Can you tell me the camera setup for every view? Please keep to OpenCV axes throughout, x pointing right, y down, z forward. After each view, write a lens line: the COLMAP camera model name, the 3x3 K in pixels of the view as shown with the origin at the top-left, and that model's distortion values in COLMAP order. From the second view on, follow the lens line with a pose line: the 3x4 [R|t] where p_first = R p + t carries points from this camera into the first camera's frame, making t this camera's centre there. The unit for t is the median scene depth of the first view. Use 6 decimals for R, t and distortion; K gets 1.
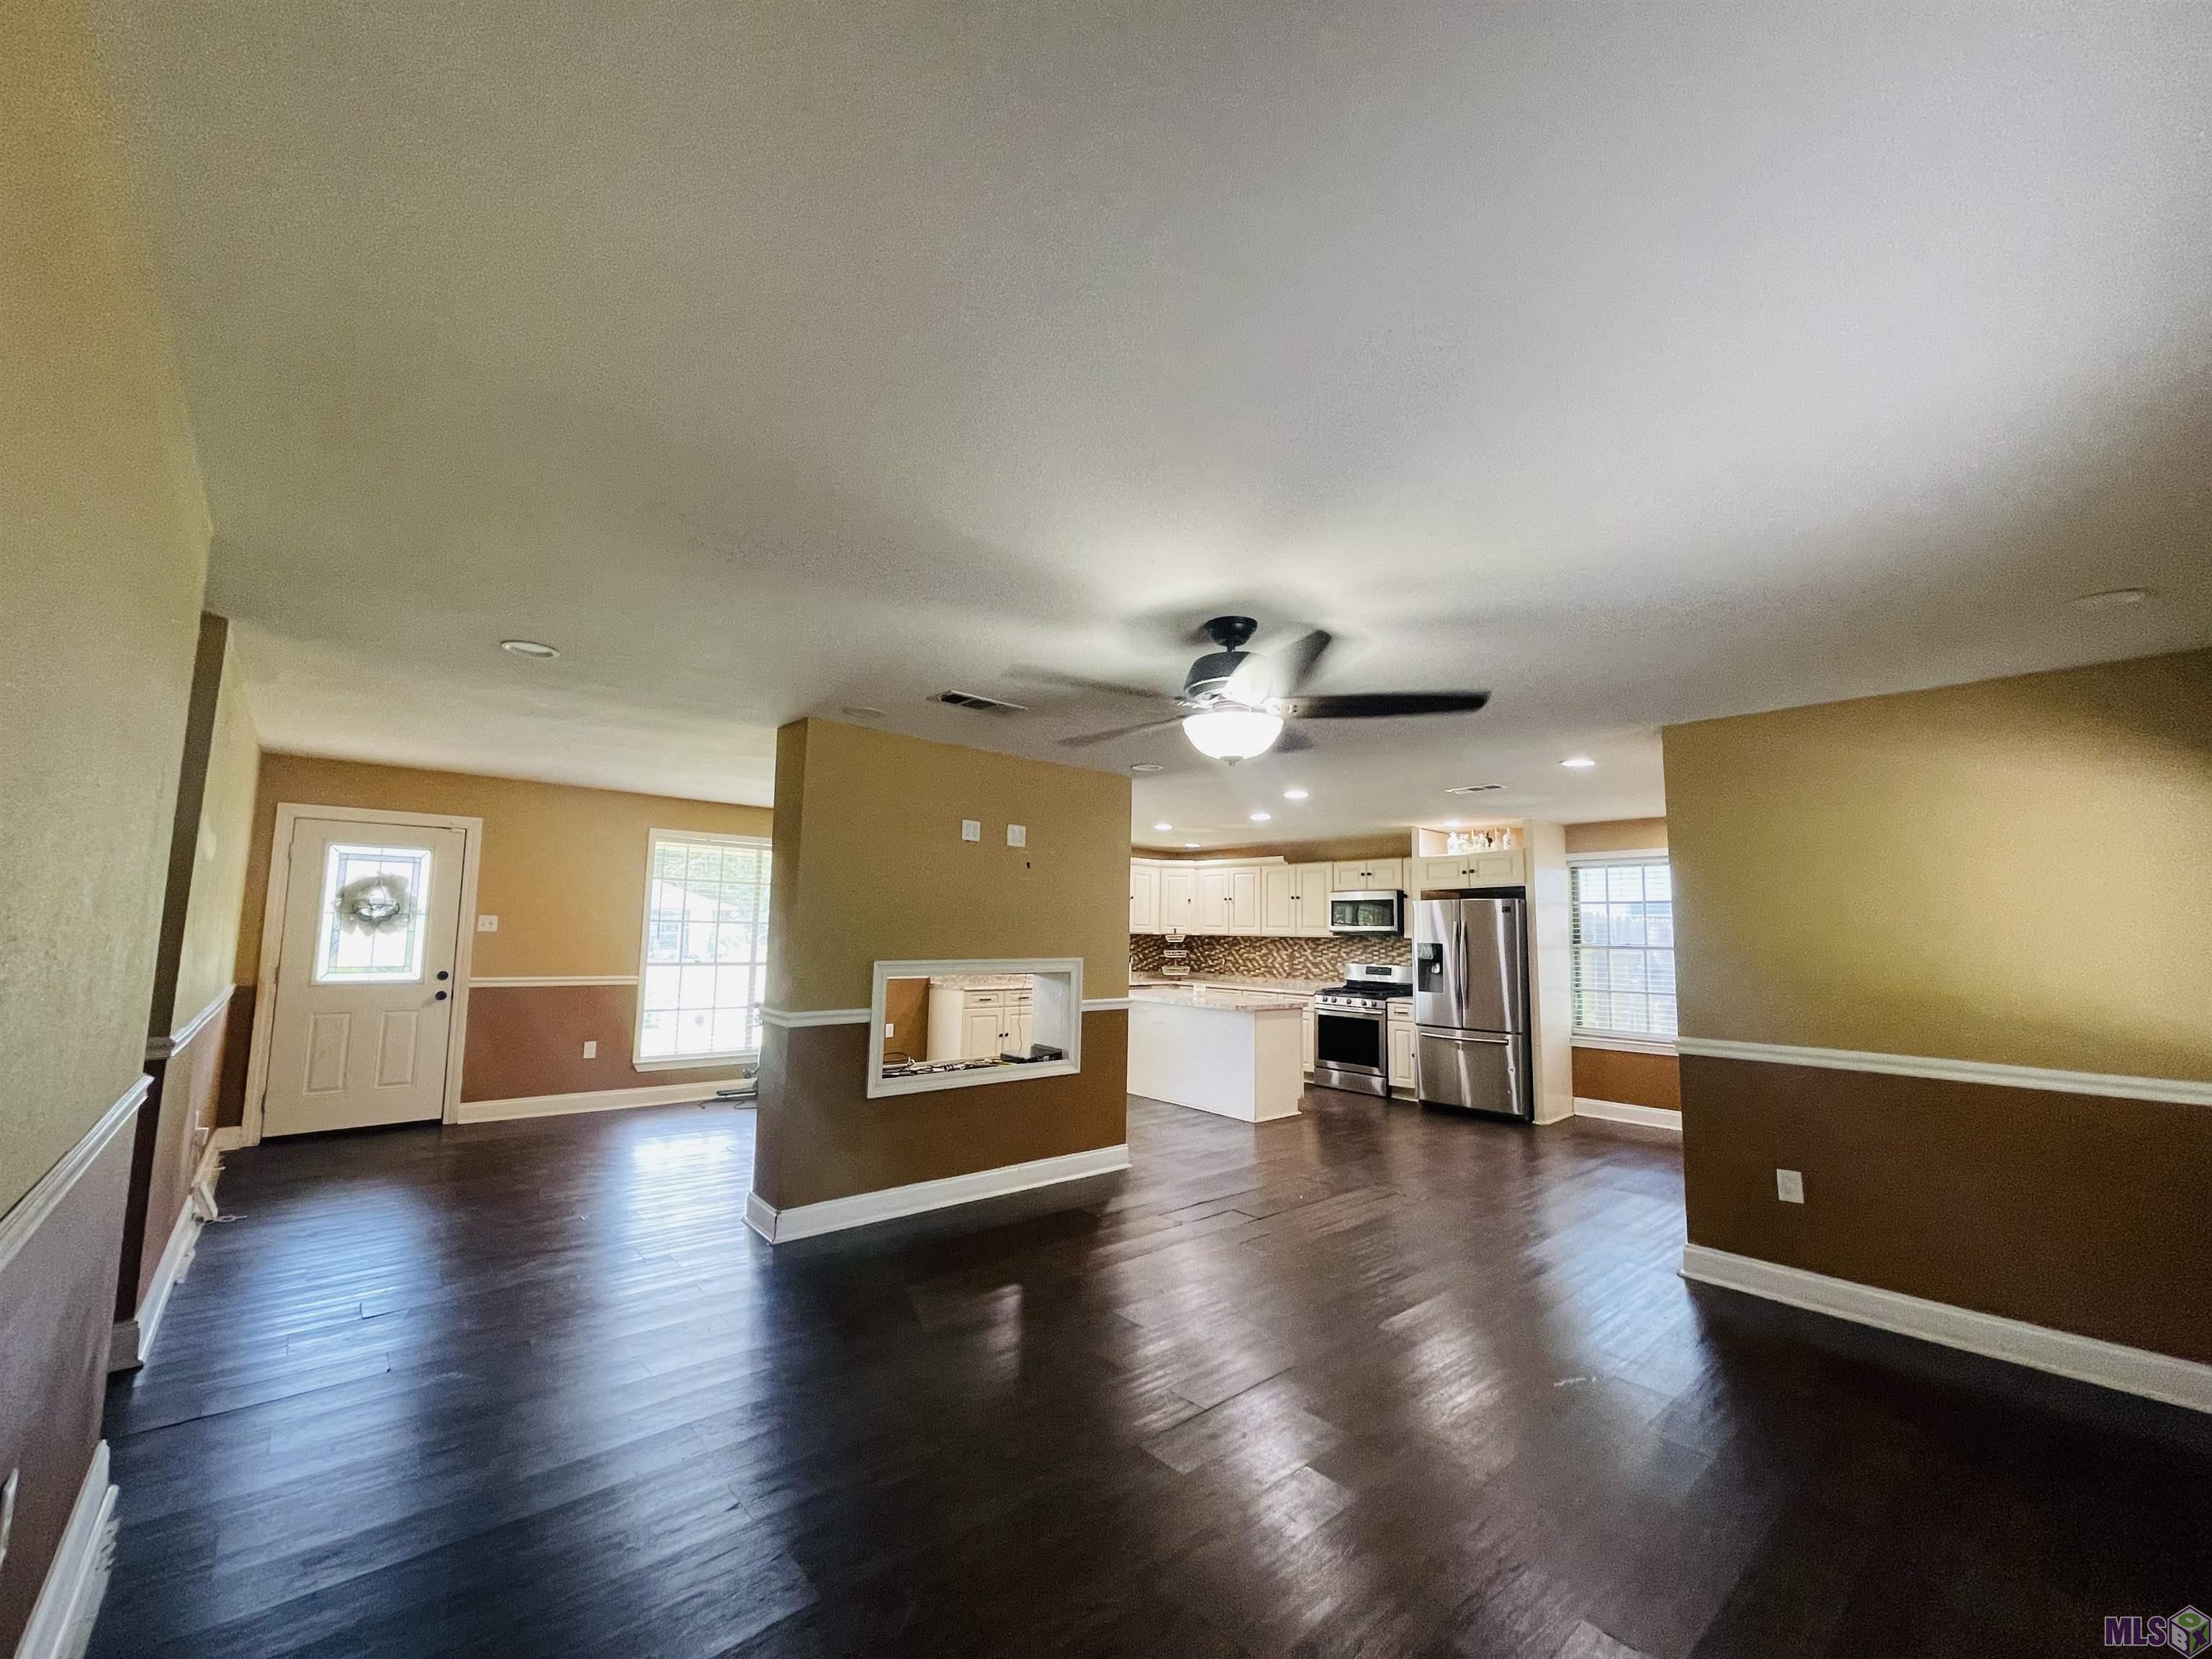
lens RADIAL K [[892.6, 0, 1097.1], [0, 892.6, 841.5], [0, 0, 1]] dist [0.003462, -0.000461]
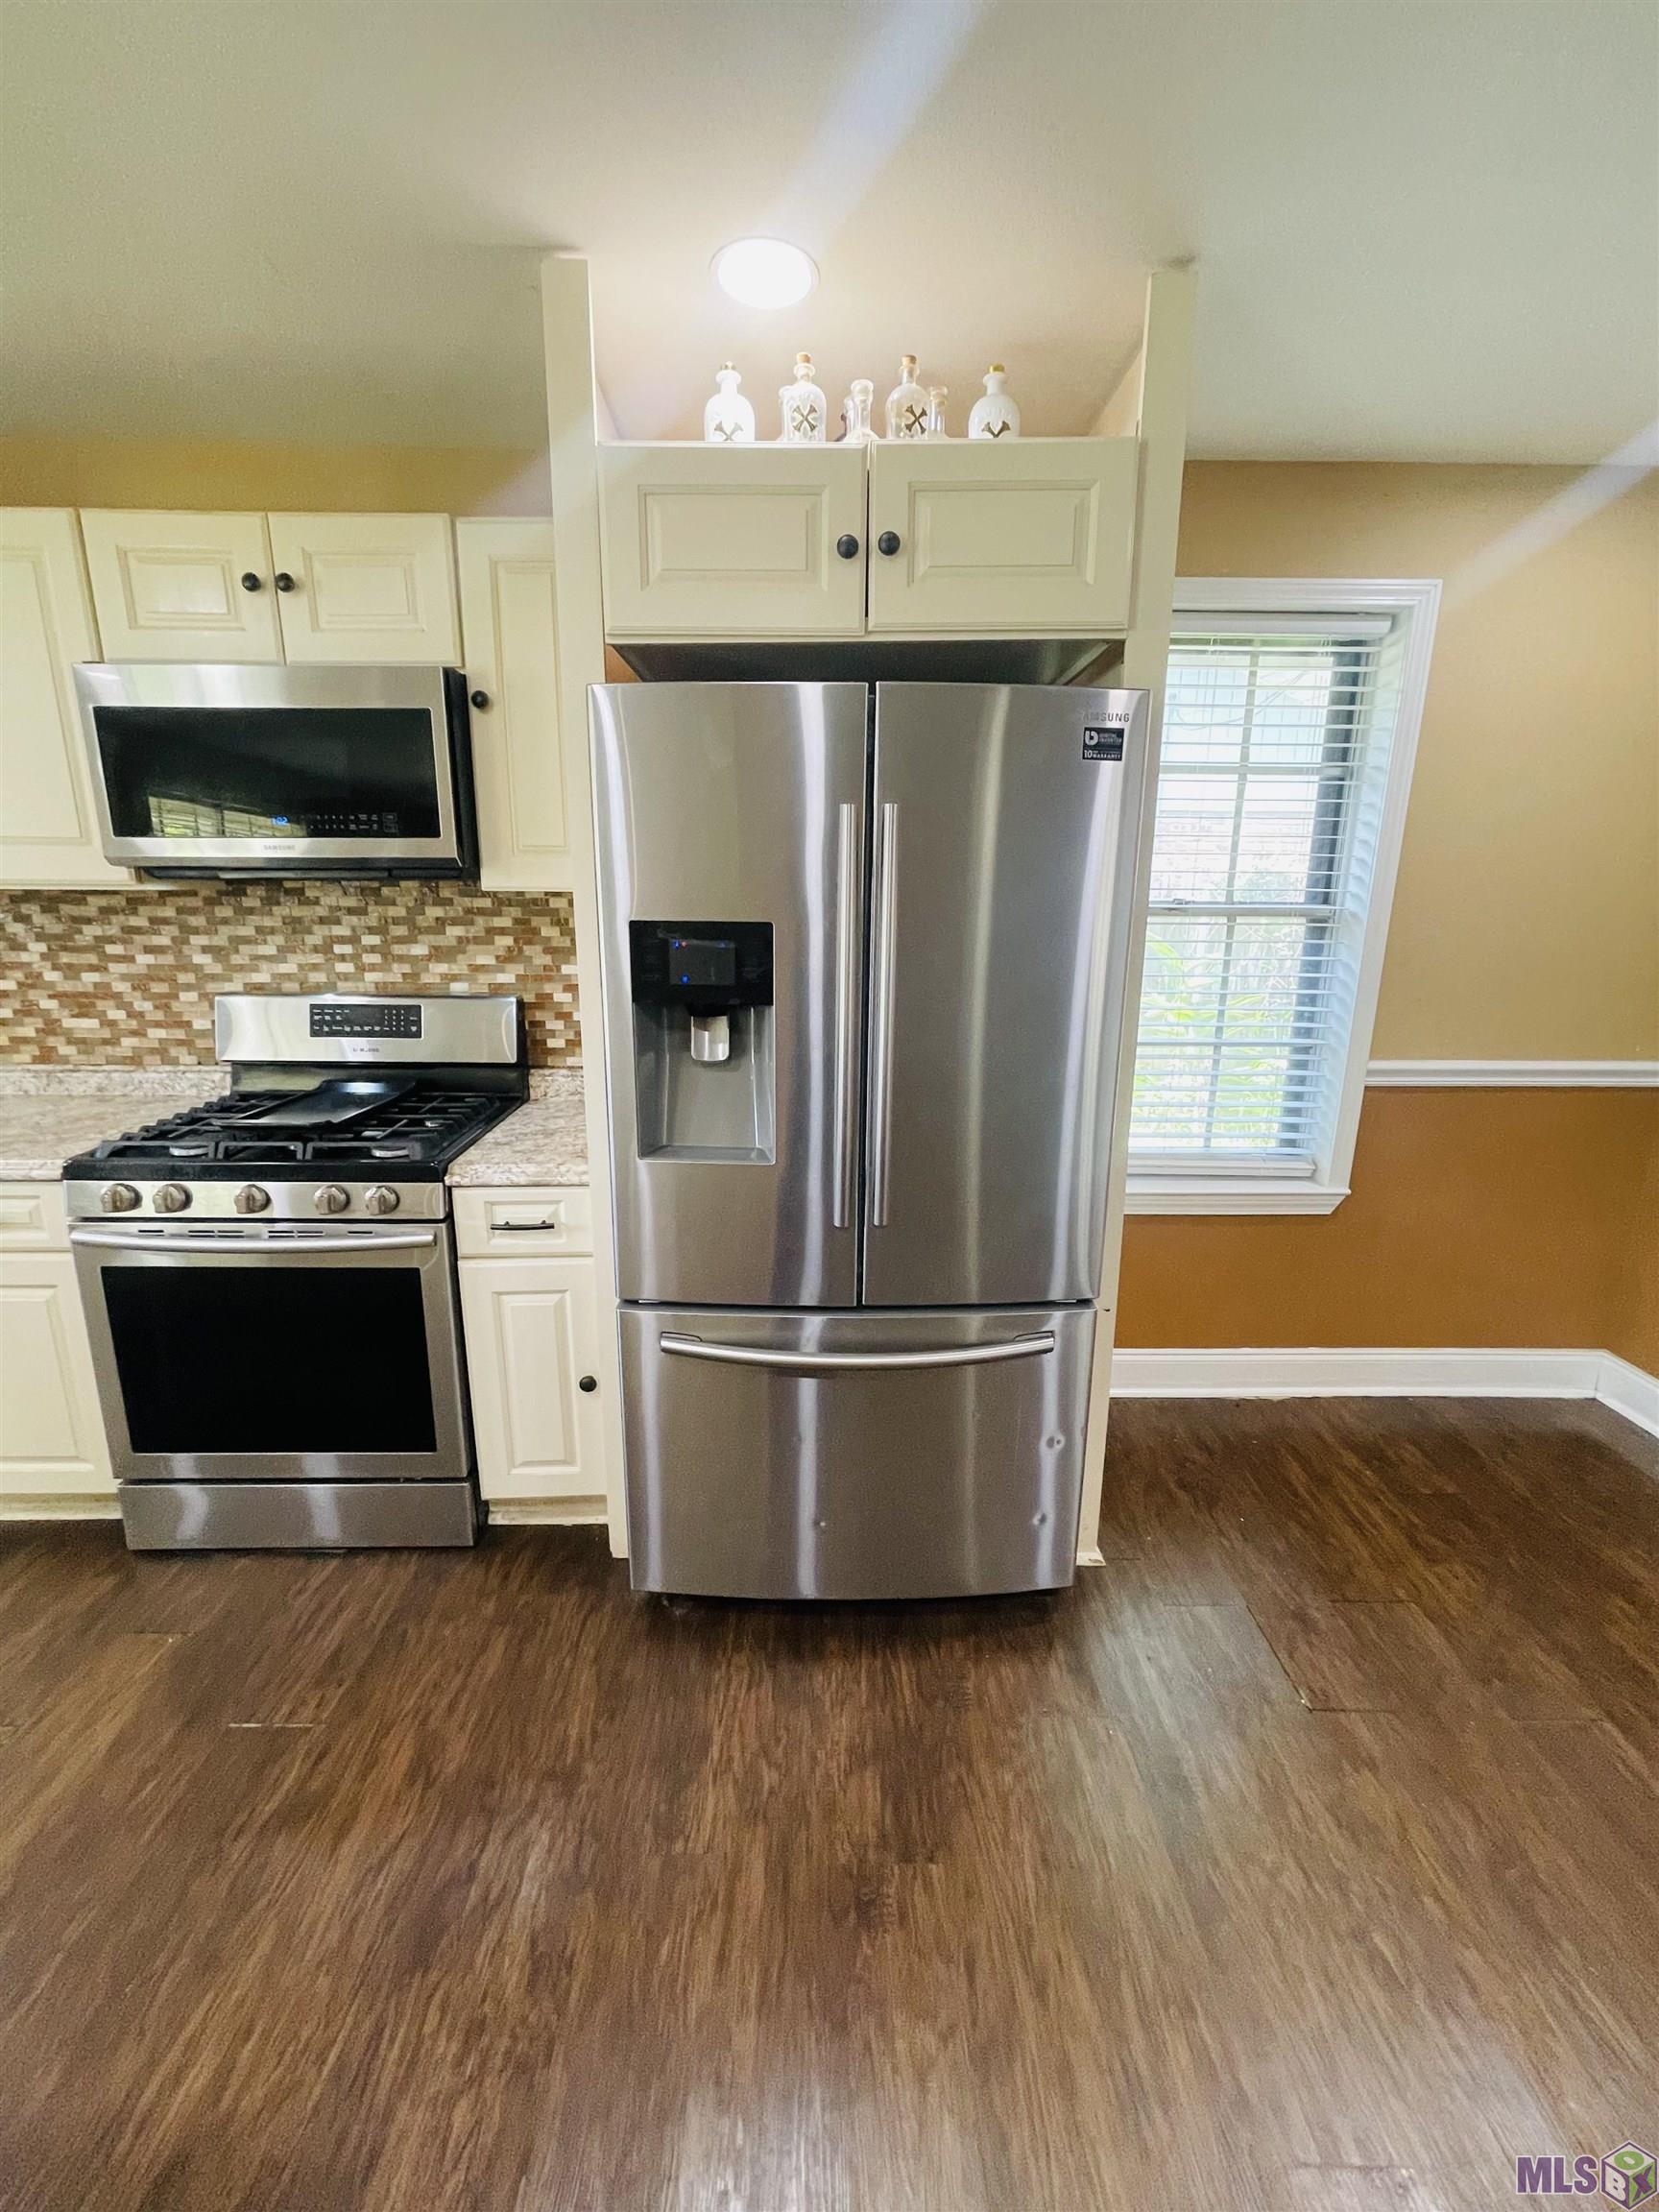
lens RADIAL K [[885.4, 0, 821.8], [0, 885.4, 1098.6], [0, 0, 1]] dist [0.002673, 0.000092]
pose [[0.658558, -0.187365, 0.728831, 0.211507], [-0.072843, 0.948089, 0.309551, 0.077715], [-0.748996, -0.256948, 0.610724, 0.741557]]
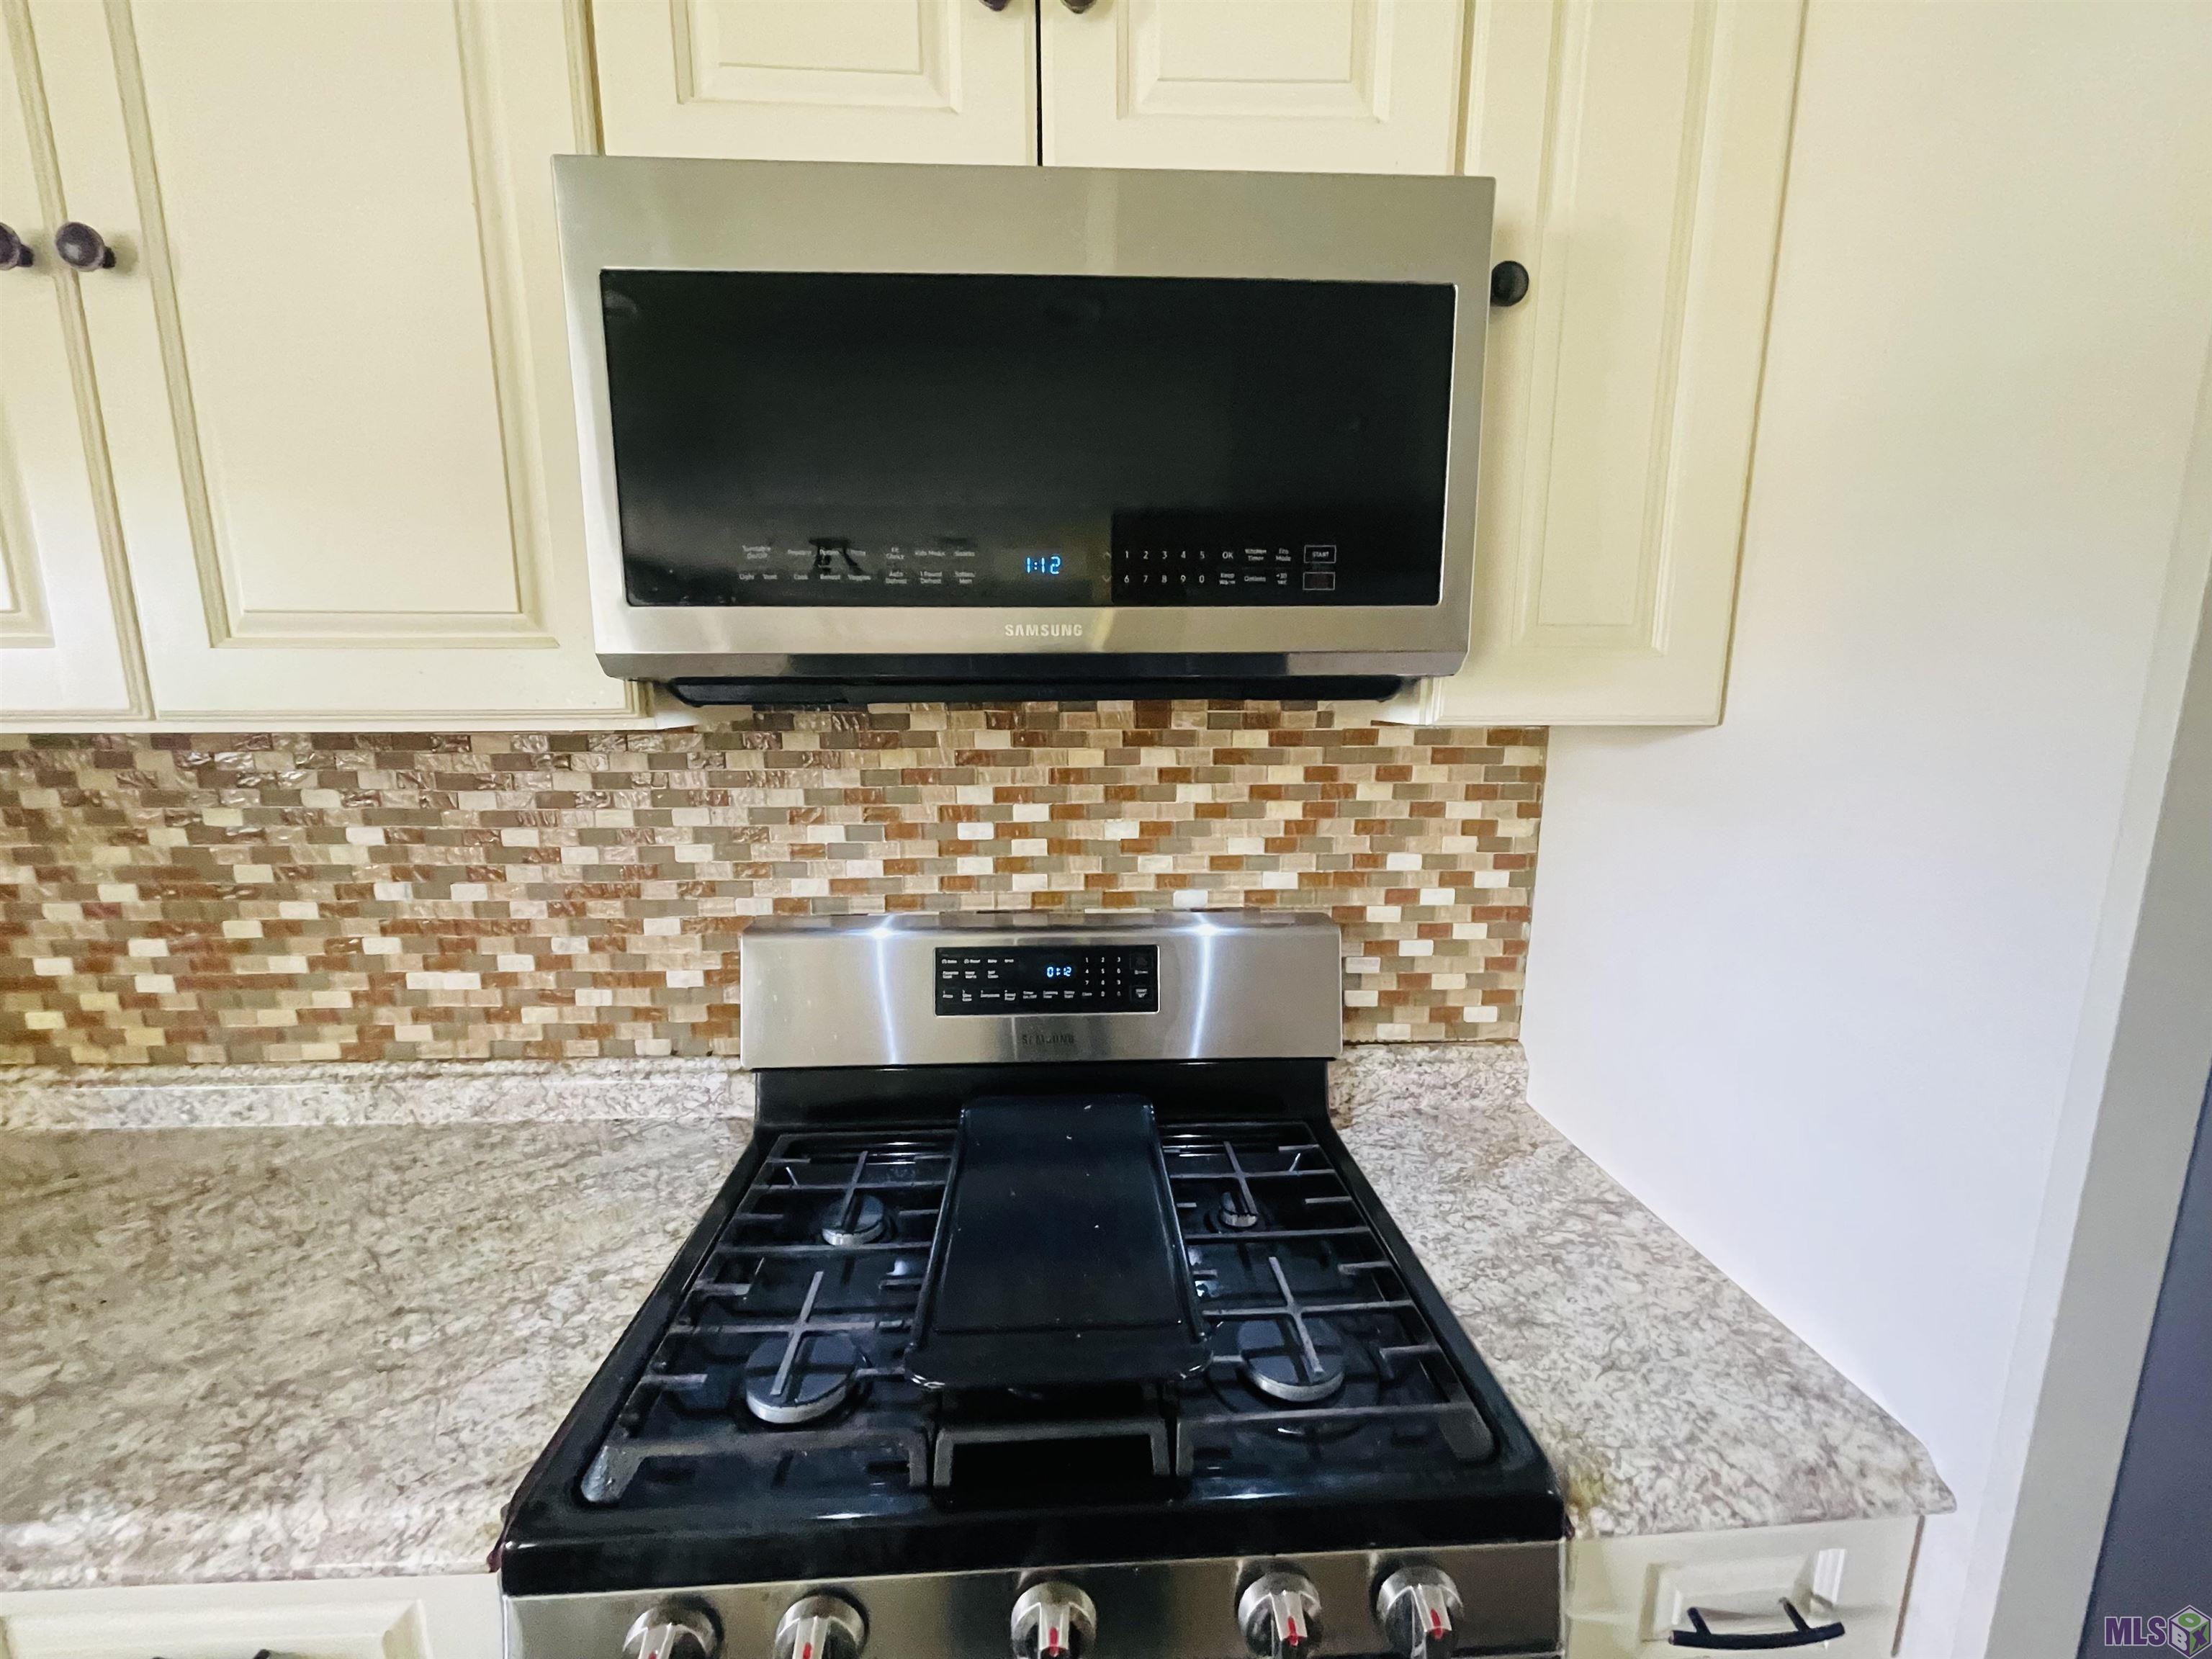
lens RADIAL K [[892.6, 0, 1097.1], [0, 892.6, 841.5], [0, 0, 1]] dist [0.003462, -0.000461]
pose [[0.634148, -0.153697, 0.757782, 0.226529], [-0.066651, 0.965531, 0.251610, 0.093523], [-0.770333, -0.210065, 0.602046, 0.923439]]
